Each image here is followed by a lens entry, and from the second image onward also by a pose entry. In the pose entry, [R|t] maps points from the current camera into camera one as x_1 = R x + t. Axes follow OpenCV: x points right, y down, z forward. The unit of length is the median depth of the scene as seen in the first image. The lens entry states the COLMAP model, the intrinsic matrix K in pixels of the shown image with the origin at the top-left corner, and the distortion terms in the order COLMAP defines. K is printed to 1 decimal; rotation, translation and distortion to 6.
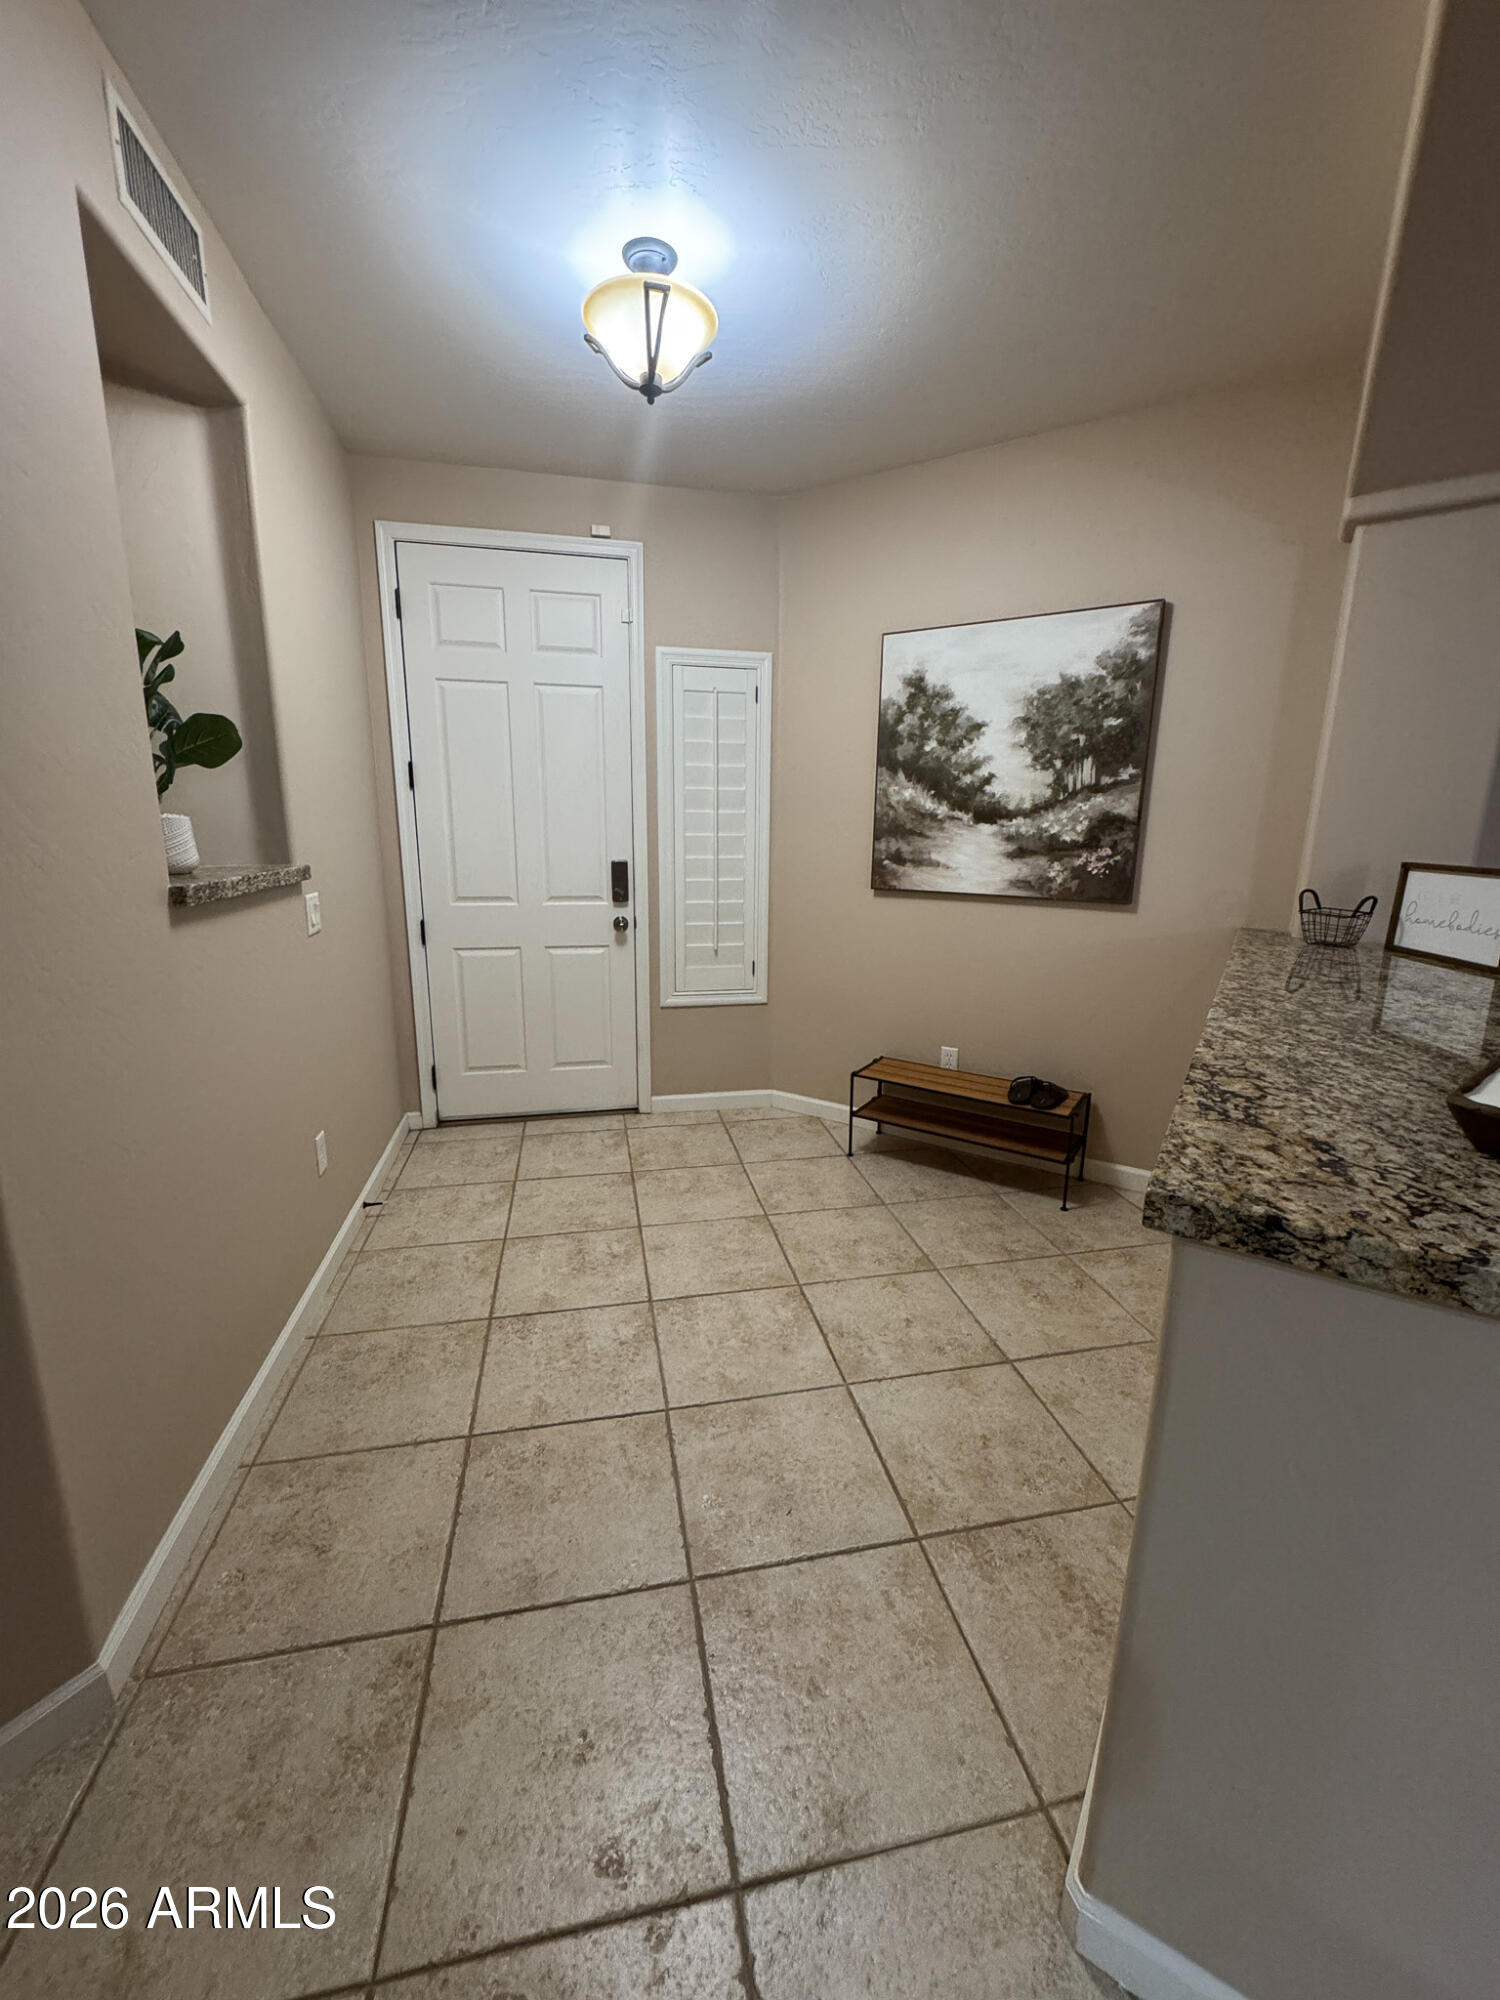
lens RADIAL K [[810.3, 0, 750.0], [0, 810.3, 1000.0], [0, 0, 1]] dist [-0.001847, -0.000253]
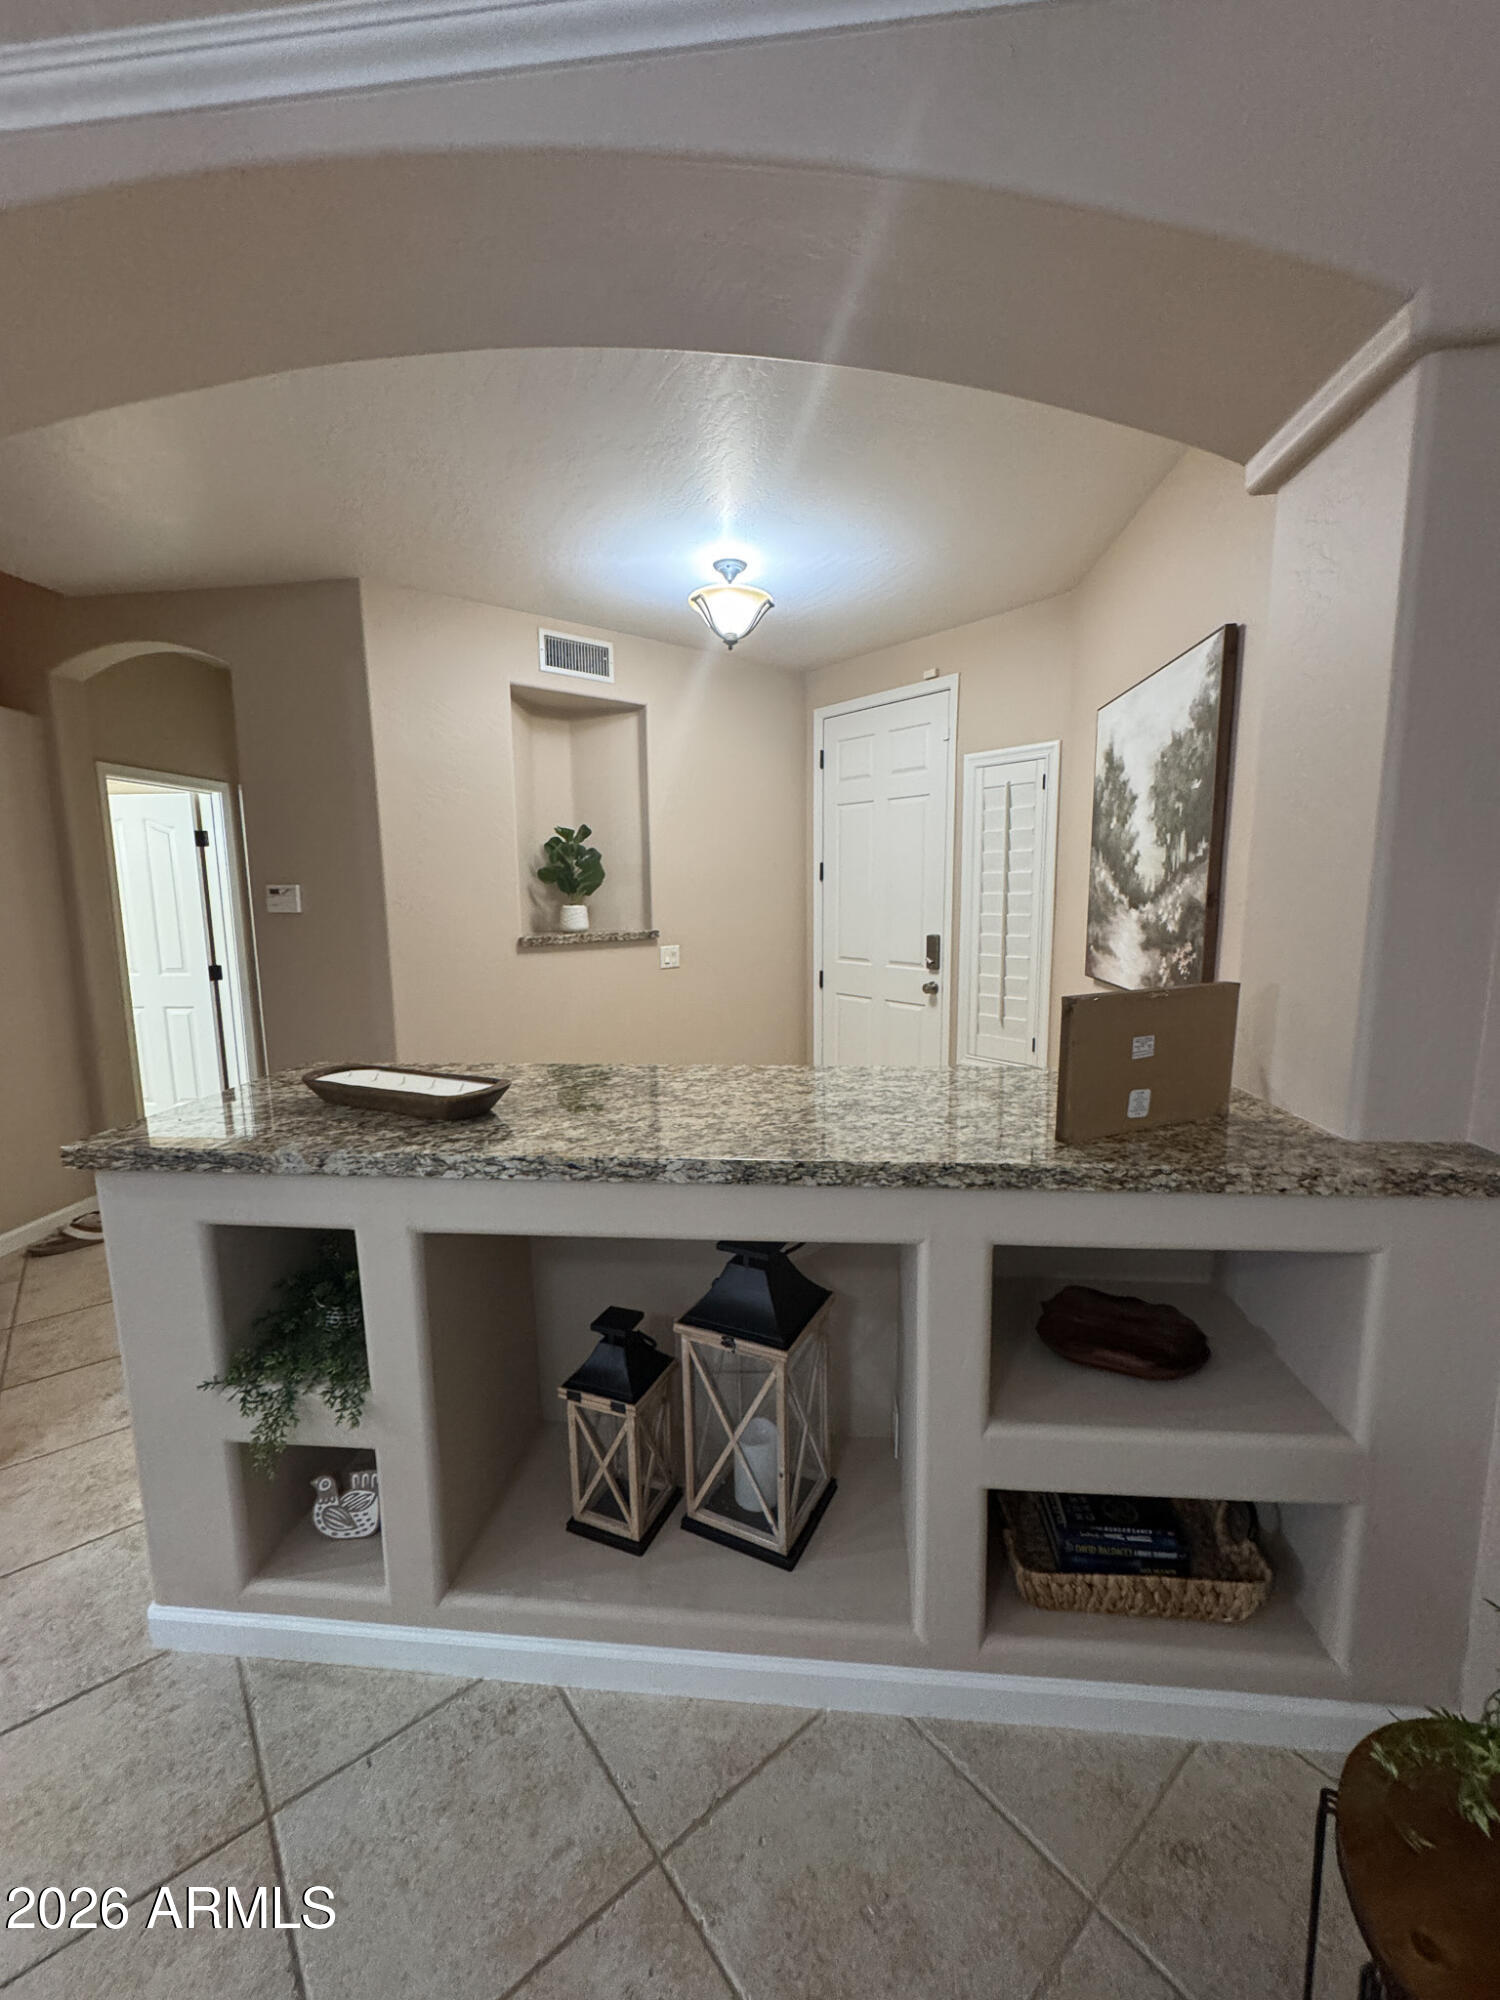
lens RADIAL K [[810.3, 0, 750.0], [0, 810.3, 1000.0], [0, 0, 1]] dist [-0.001847, -0.000253]
pose [[0.448193, 0.109912, -0.887154, 0.861704], [-0.175766, 0.983876, 0.033098, -0.077225], [0.876487, 0.141097, 0.460285, 0.254282]]
